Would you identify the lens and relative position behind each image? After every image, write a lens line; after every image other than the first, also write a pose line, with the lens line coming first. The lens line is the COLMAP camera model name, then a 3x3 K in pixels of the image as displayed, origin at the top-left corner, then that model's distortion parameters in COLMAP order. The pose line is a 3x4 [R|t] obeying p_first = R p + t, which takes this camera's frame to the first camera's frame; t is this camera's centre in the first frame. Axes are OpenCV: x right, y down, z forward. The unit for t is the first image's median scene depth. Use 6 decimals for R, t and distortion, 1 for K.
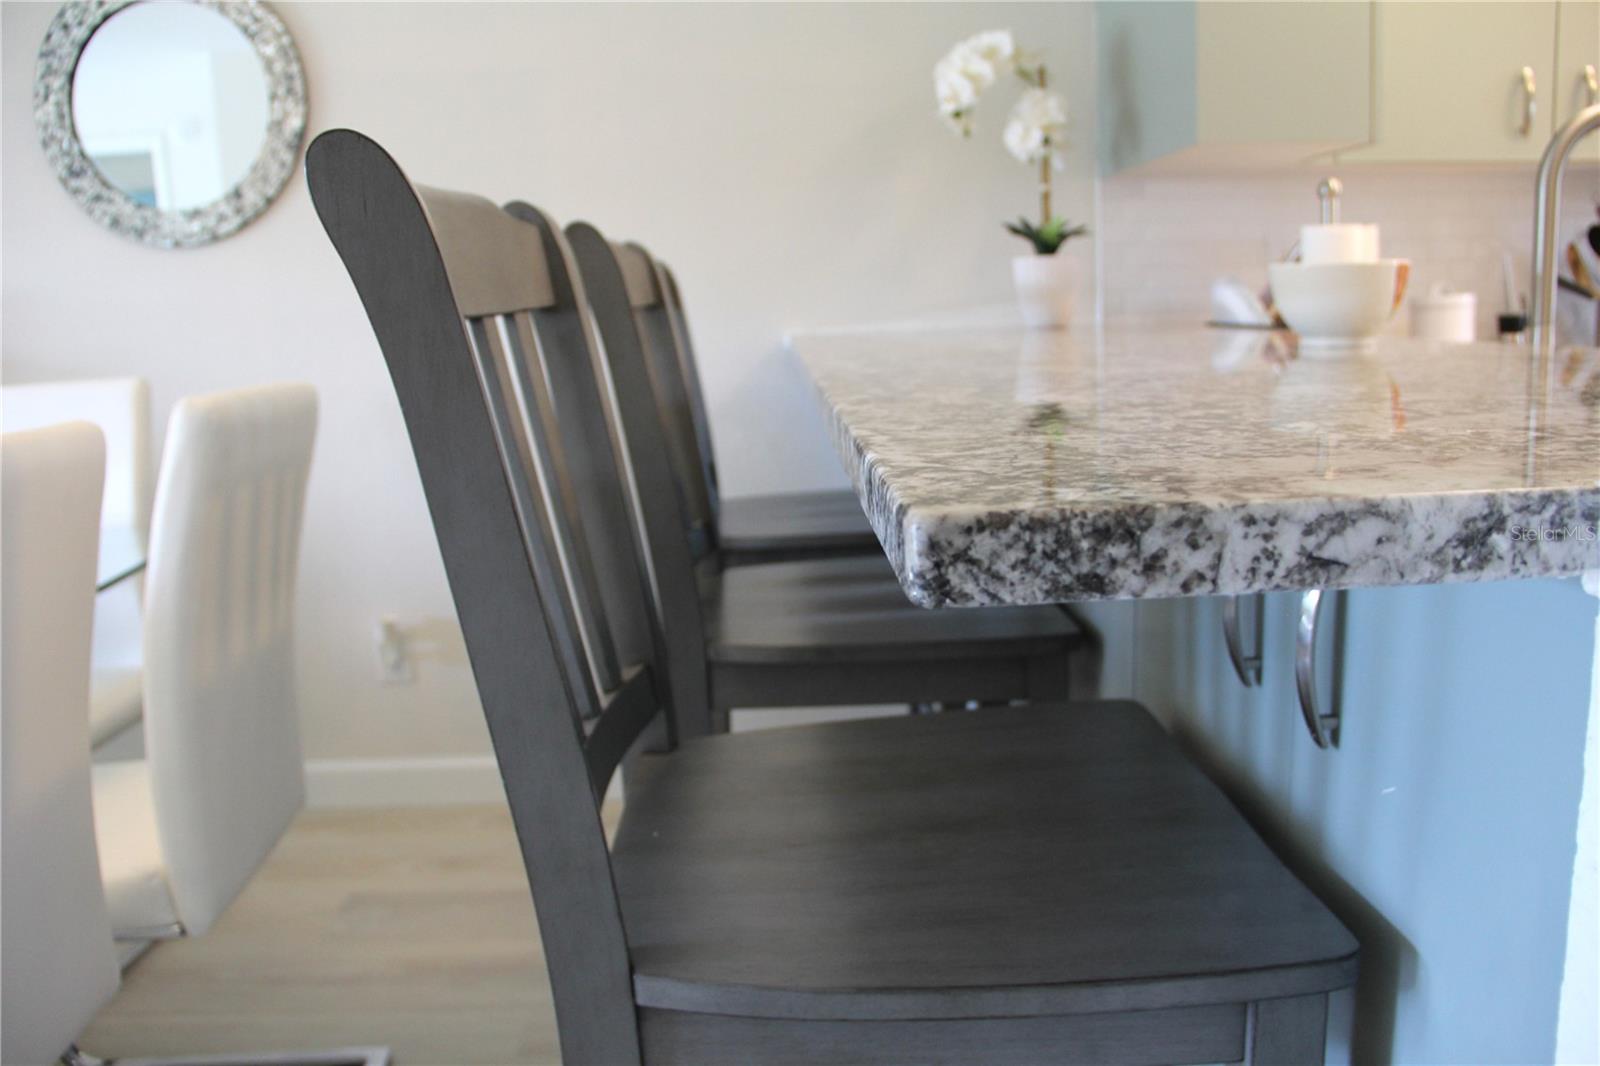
lens RADIAL K [[1330.9, 0, 793.6], [0, 1330.9, 534.4], [0, 0, 1]] dist [-0.177357, 0.134595]
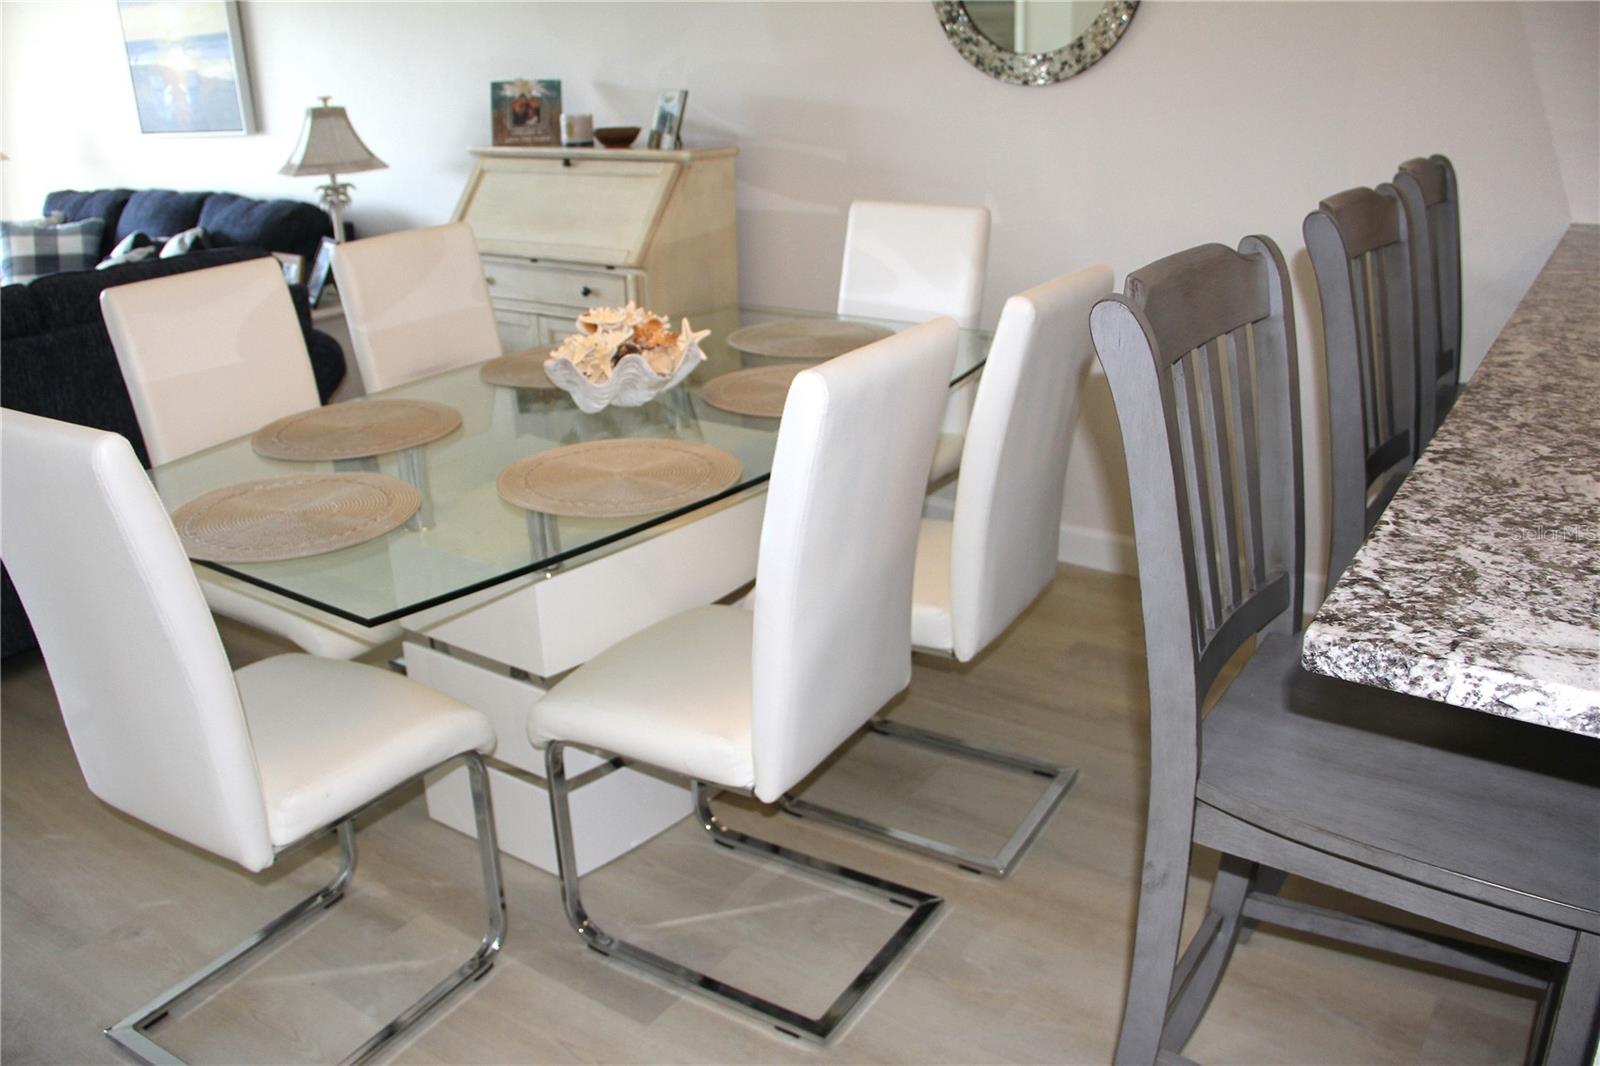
lens RADIAL K [[1330.9, 0, 794.9], [0, 1330.9, 531.1], [0, 0, 1]] dist [-0.177357, 0.134595]
pose [[0.822367, 0.225759, -0.522250, 0.472522], [-0.116782, 0.965341, 0.233406, -0.565411], [0.556843, -0.130956, 0.820230, -1.175971]]
